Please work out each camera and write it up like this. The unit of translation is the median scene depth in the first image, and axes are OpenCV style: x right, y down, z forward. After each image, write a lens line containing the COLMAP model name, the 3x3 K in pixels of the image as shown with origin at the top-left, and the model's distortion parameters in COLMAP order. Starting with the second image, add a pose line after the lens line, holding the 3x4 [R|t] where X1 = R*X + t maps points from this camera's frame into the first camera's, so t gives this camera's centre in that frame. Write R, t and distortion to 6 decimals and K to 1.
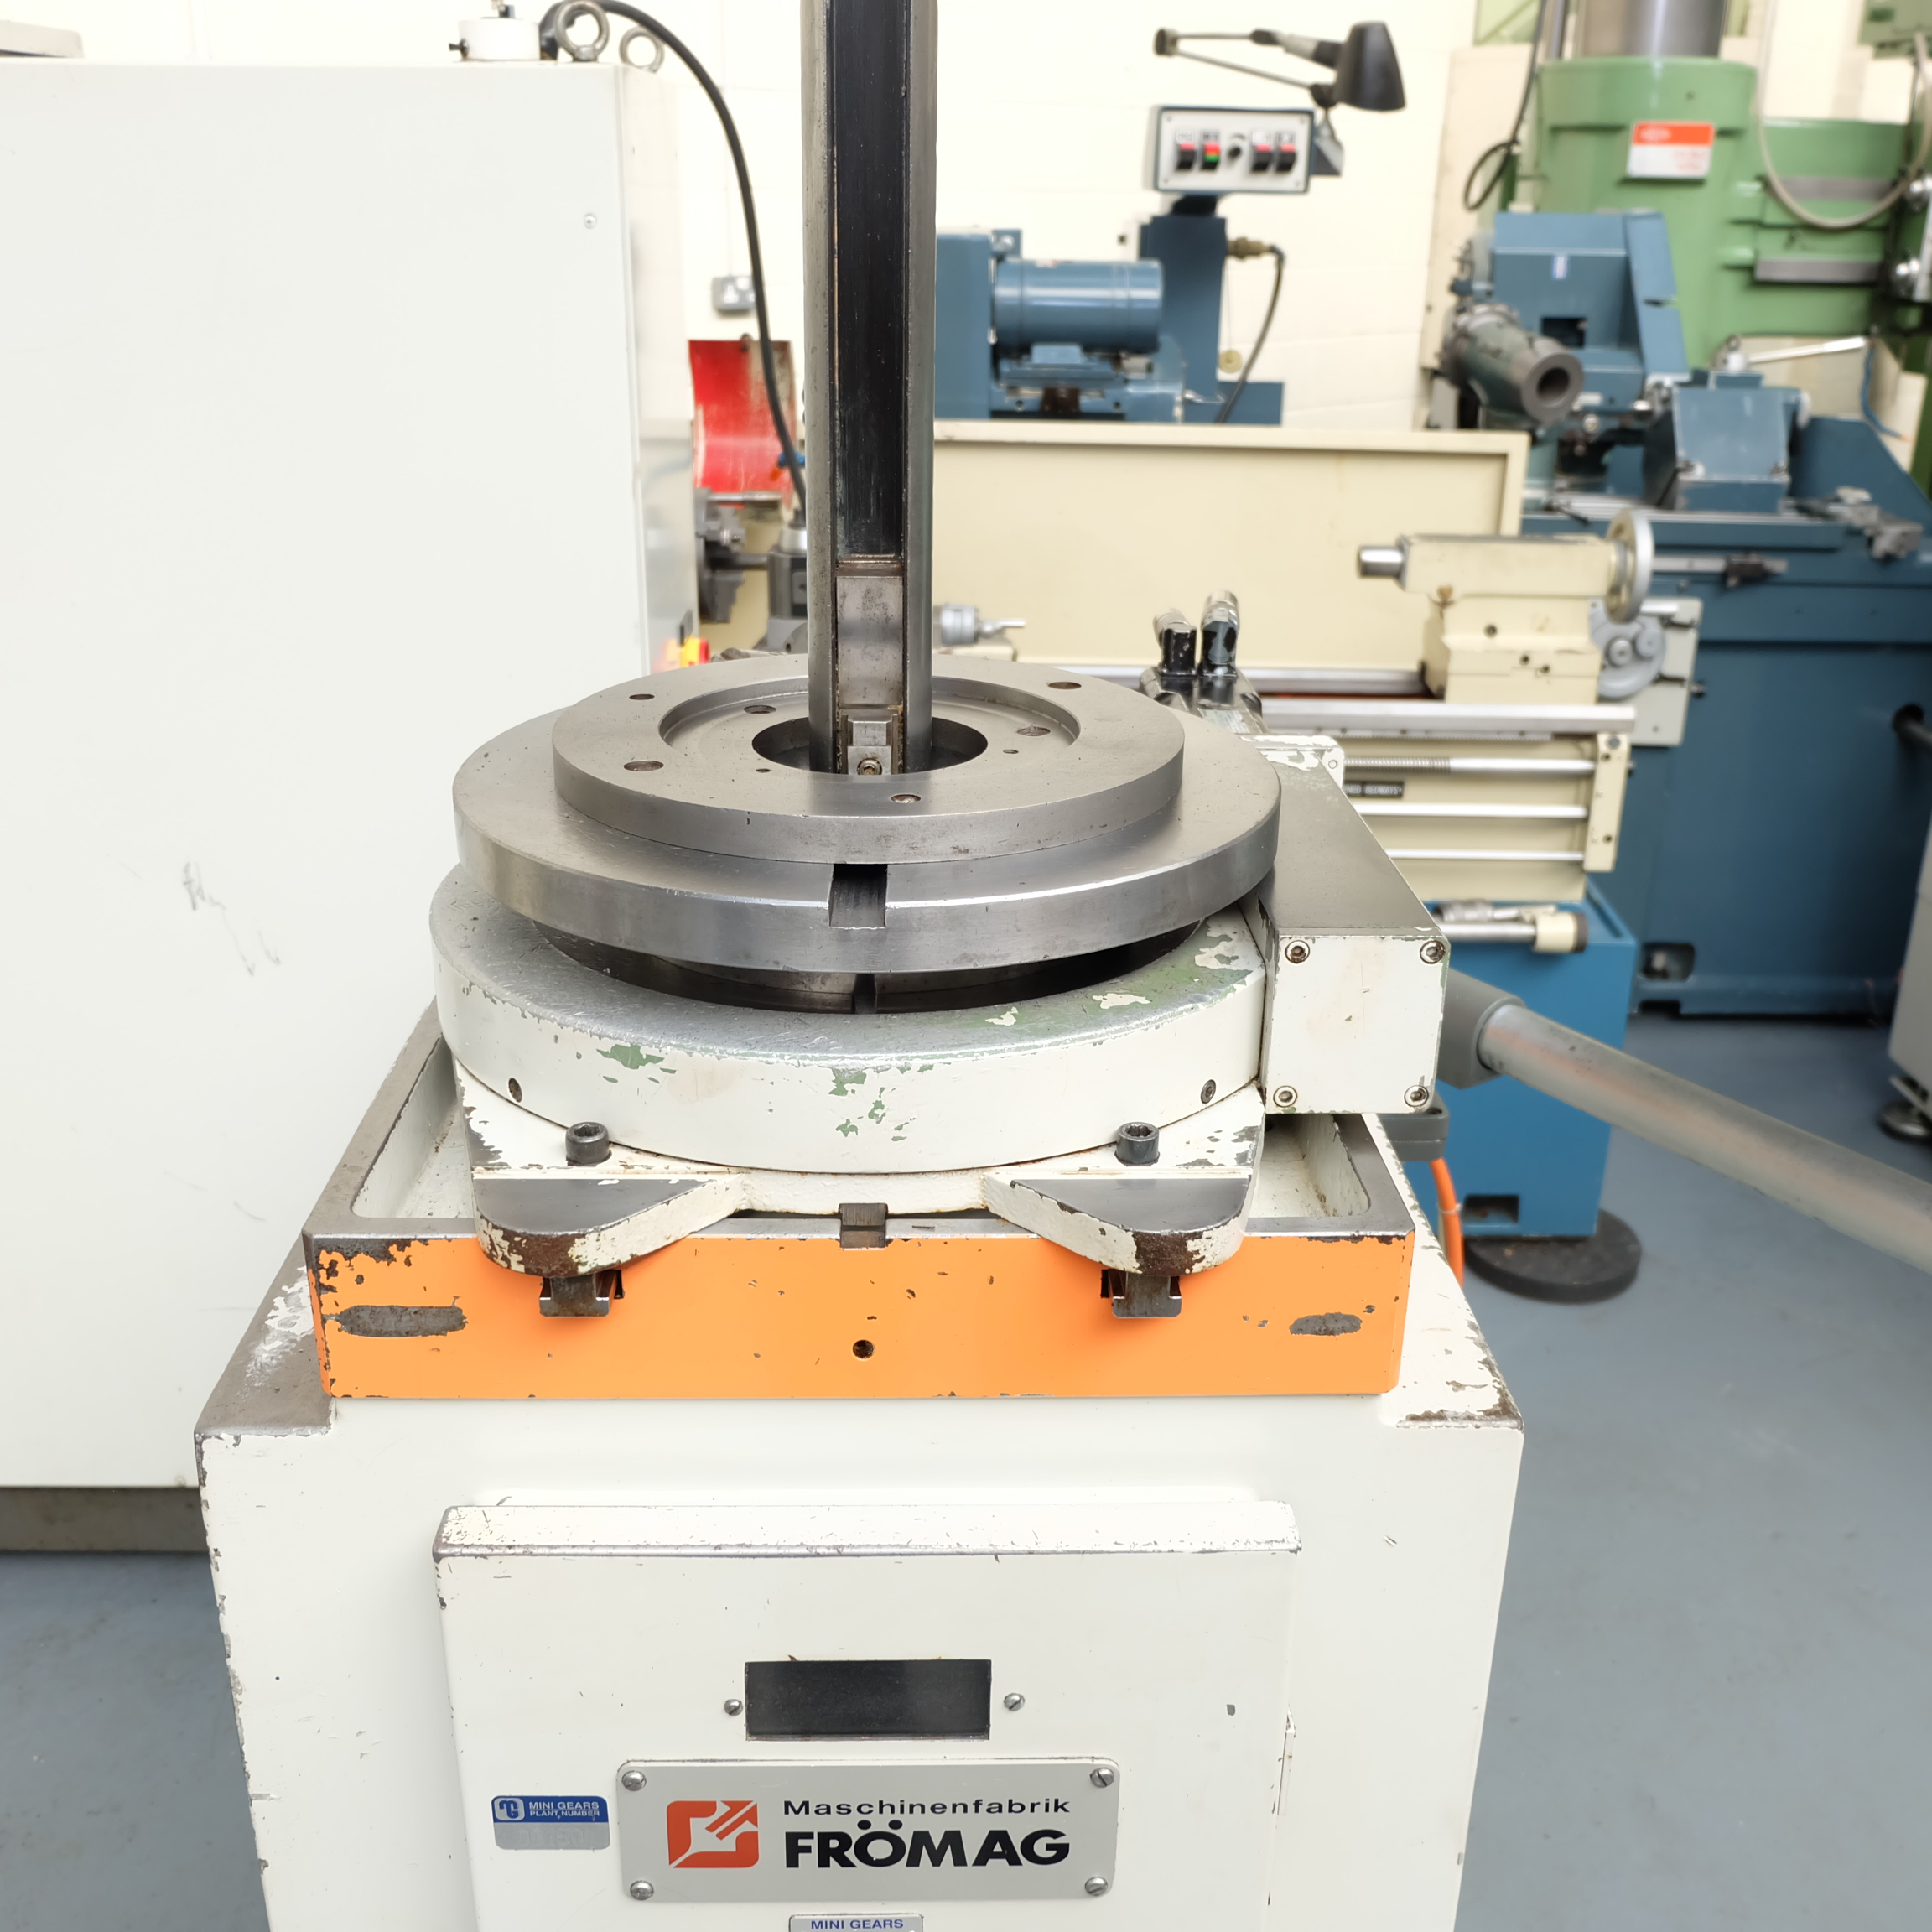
lens RADIAL K [[1945.9, 0, 966.0], [0, 1945.9, 966.0], [0, 0, 1]] dist [-0.030618, 0.008668]
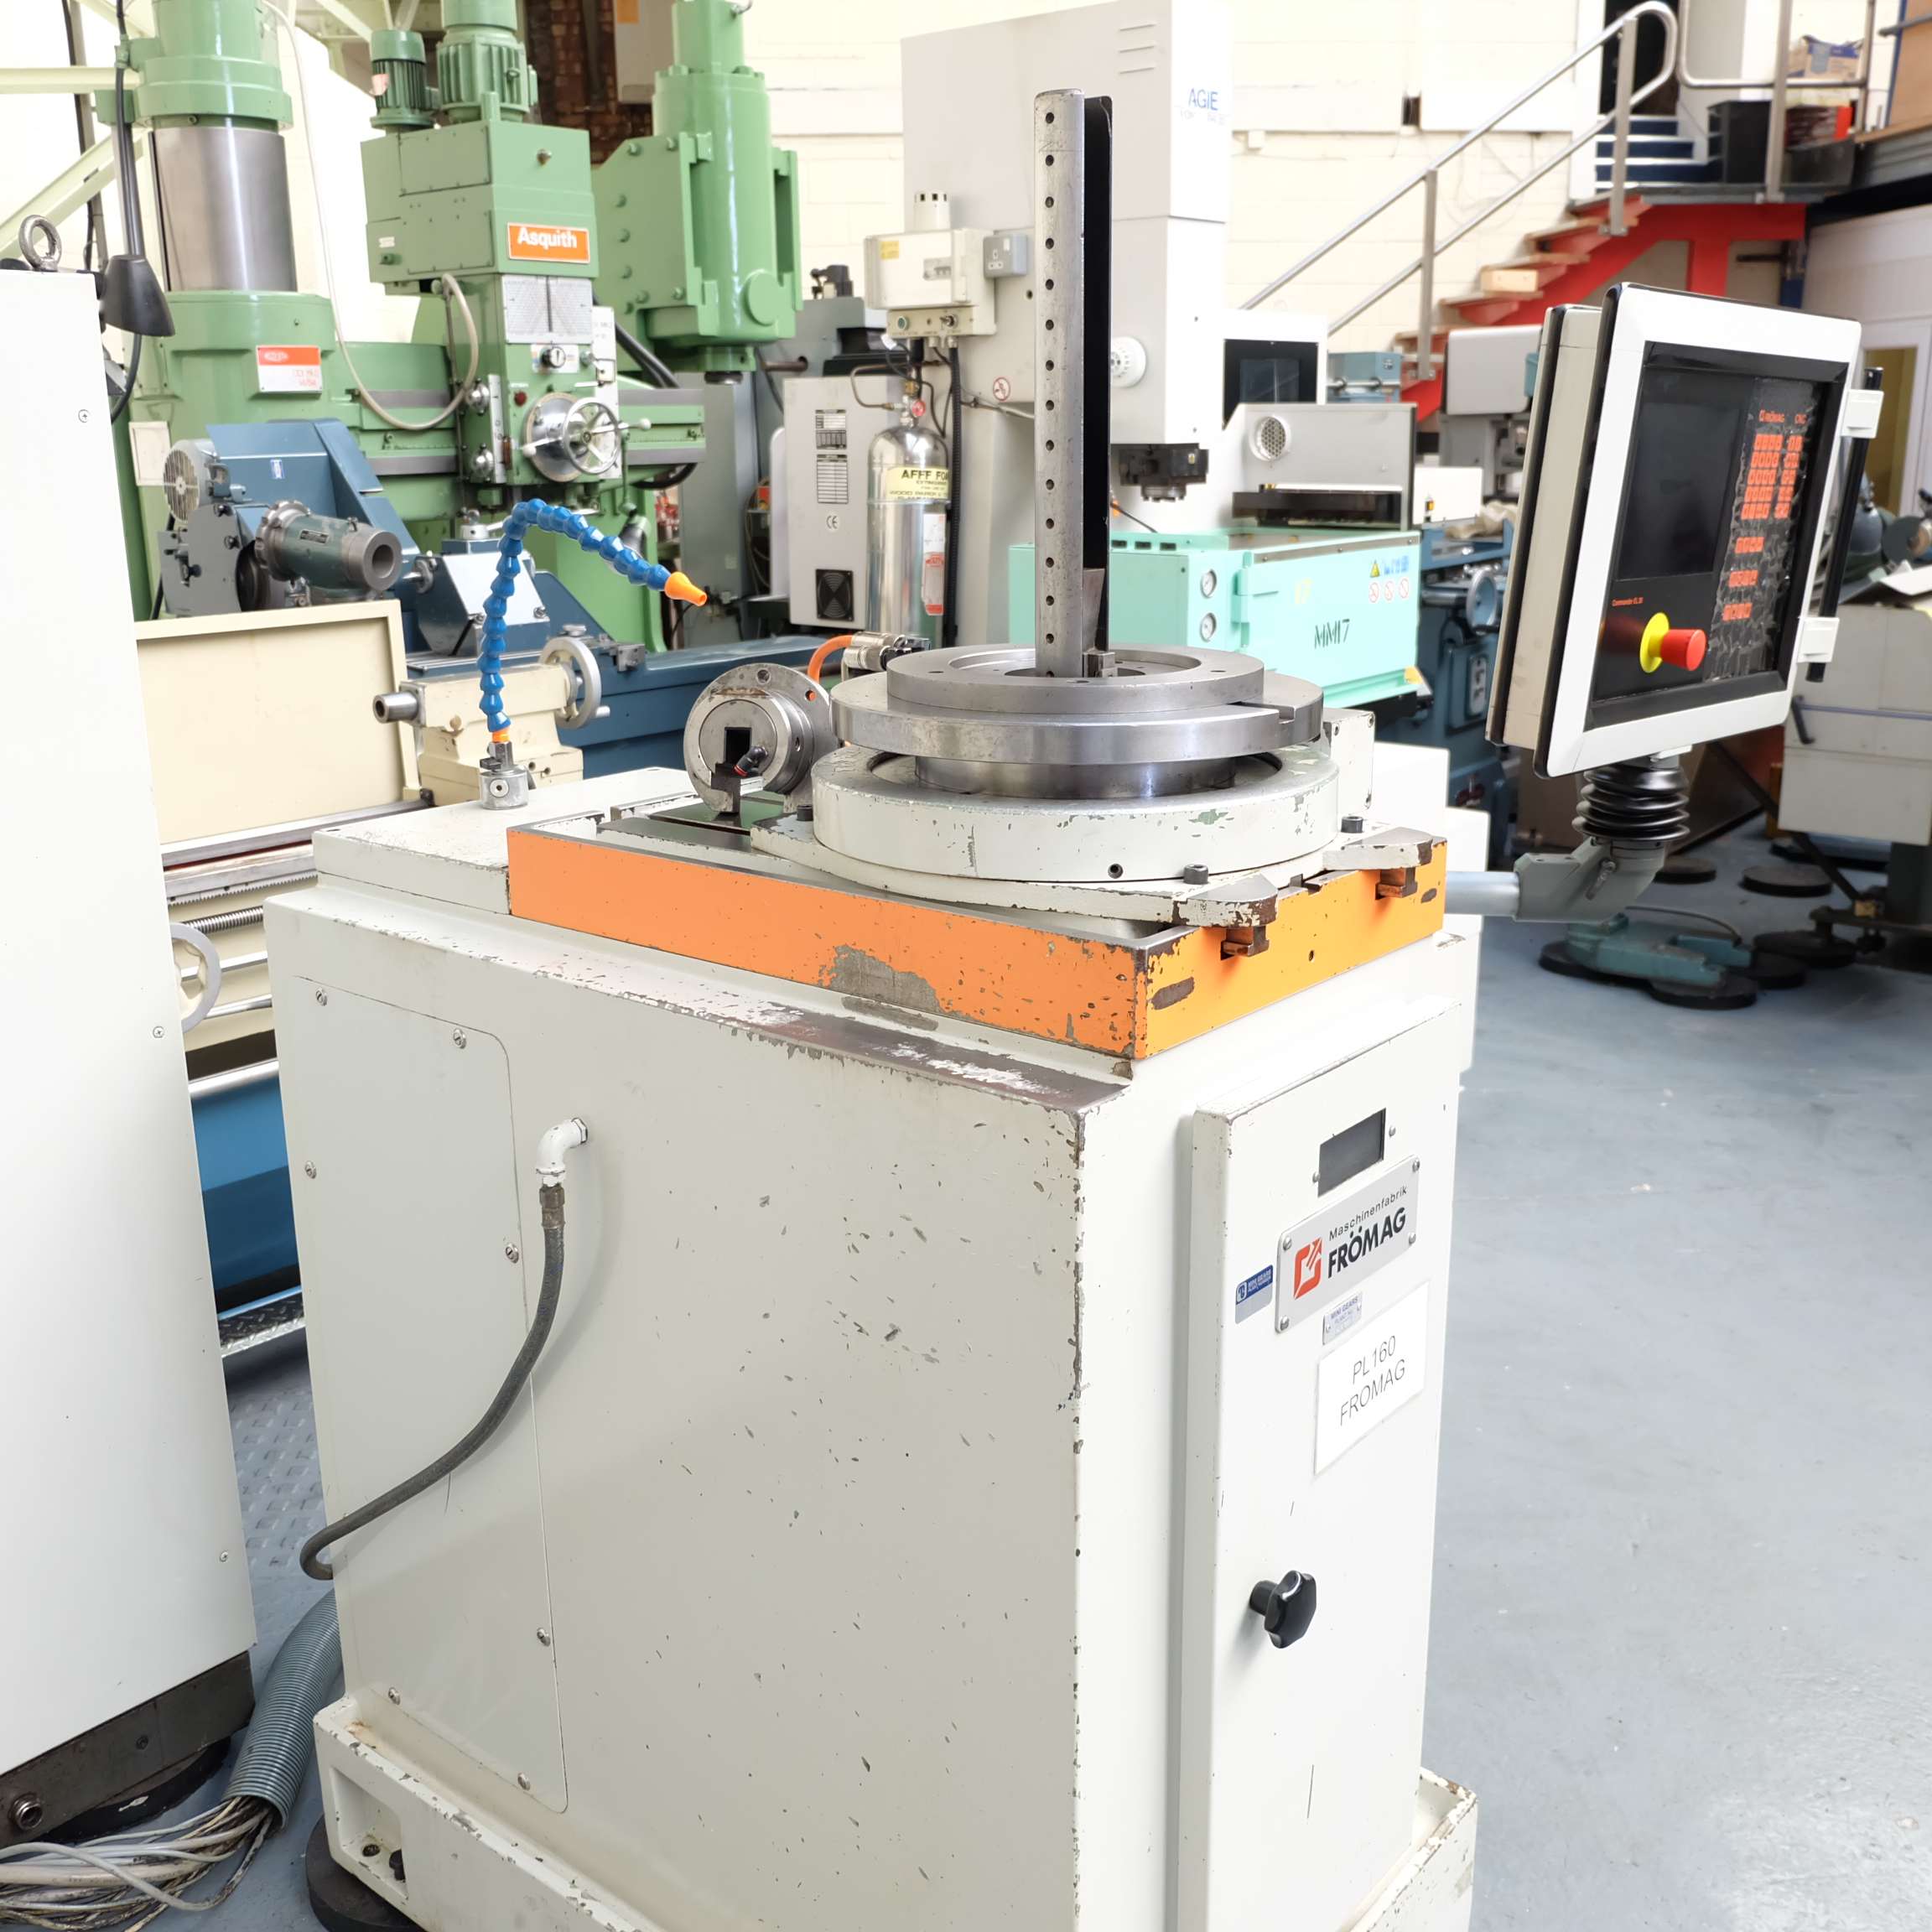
lens RADIAL K [[1945.9, 0, 966.0], [0, 1945.9, 966.0], [0, 0, 1]] dist [-0.030618, 0.008668]
pose [[0.667980, -0.228227, 0.708319, -0.325556], [0.303236, 0.952684, 0.020996, 0.014489], [-0.679596, 0.200763, 0.705581, -0.013394]]
